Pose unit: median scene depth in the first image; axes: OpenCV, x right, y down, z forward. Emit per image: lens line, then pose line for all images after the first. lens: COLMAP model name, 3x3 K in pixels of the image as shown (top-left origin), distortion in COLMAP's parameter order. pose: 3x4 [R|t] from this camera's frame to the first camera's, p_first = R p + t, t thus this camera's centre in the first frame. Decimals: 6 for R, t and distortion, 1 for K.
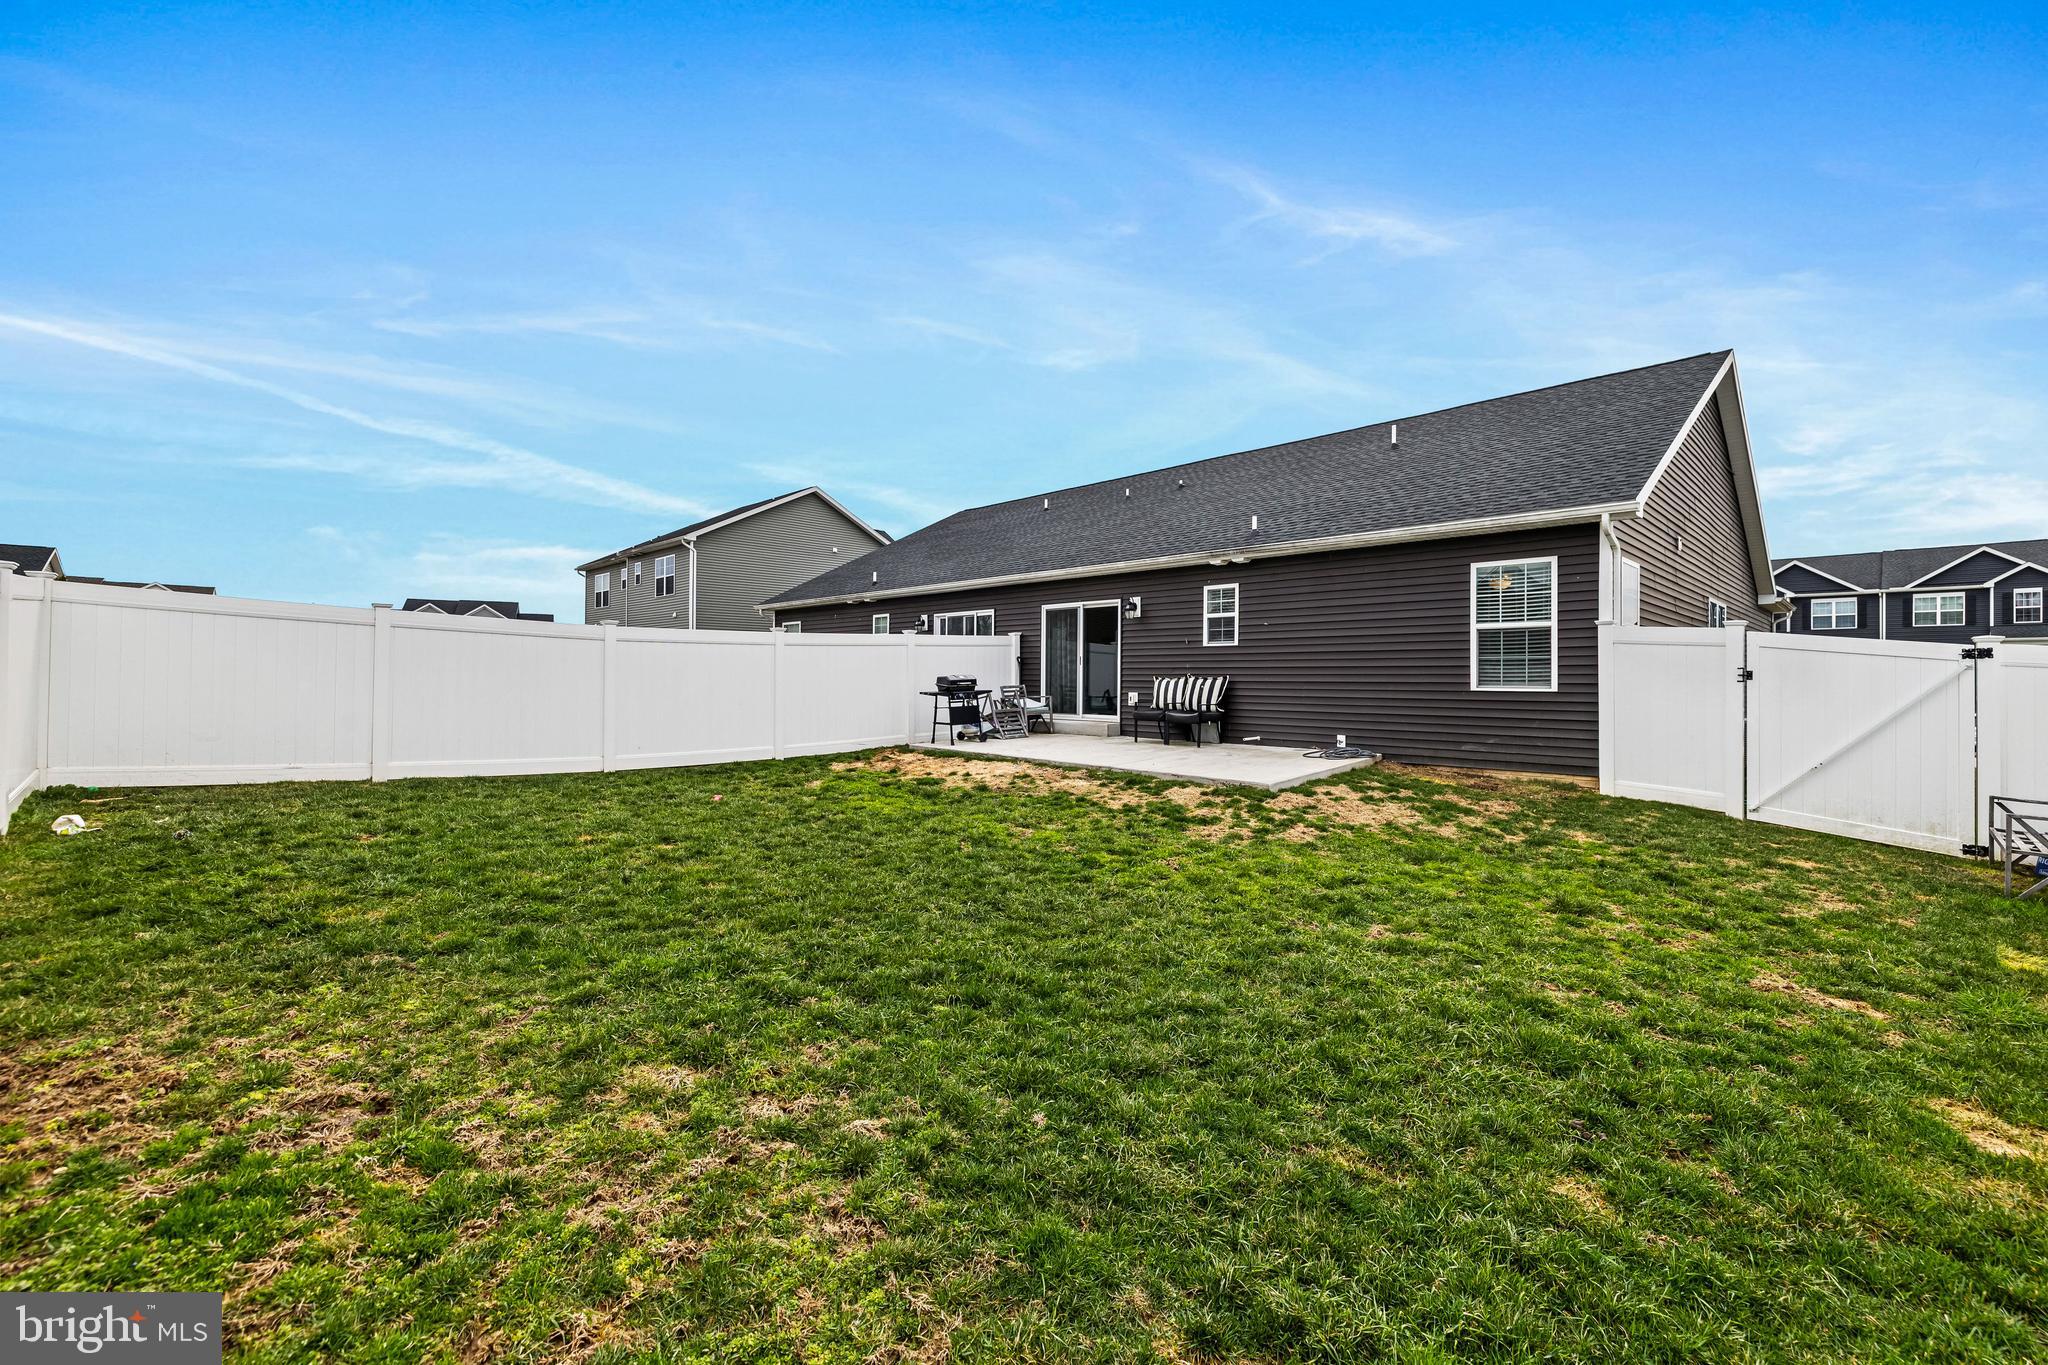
lens RADIAL K [[854.9, 0, 1028.1], [0, 854.9, 676.4], [0, 0, 1]] dist [-0.000650, 0.000000]
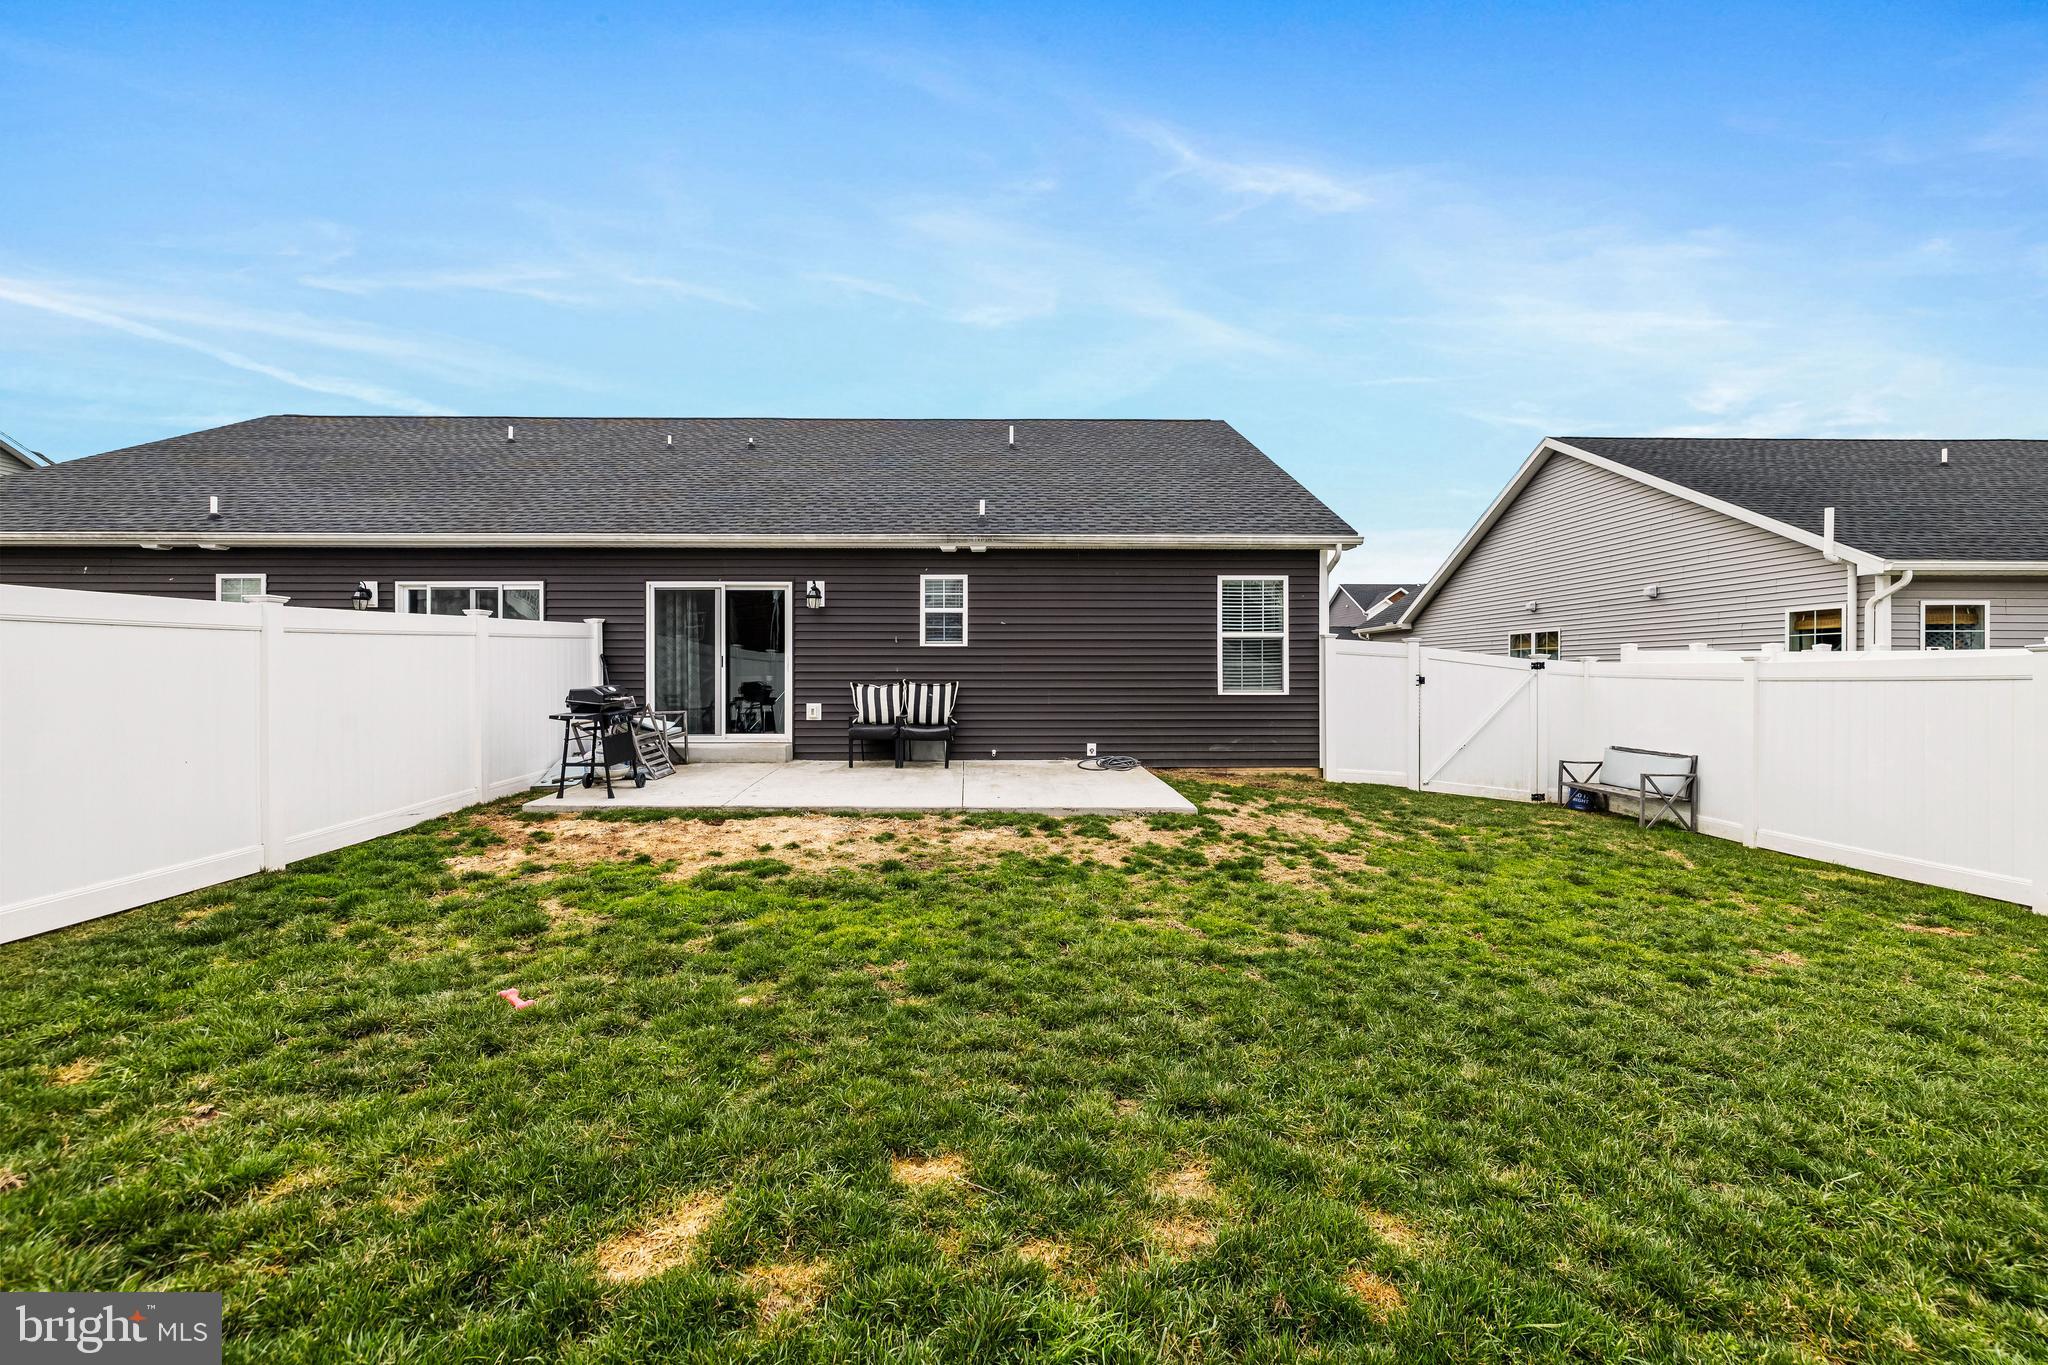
lens RADIAL K [[854.9, 0, 1028.1], [0, 854.9, 676.4], [0, 0, 1]] dist [-0.000650, 0.000000]
pose [[0.685824, -0.008881, 0.727713, -0.335915], [0.002344, 0.999947, 0.009994, -0.014234], [-0.727764, -0.005149, 0.685809, 0.352581]]
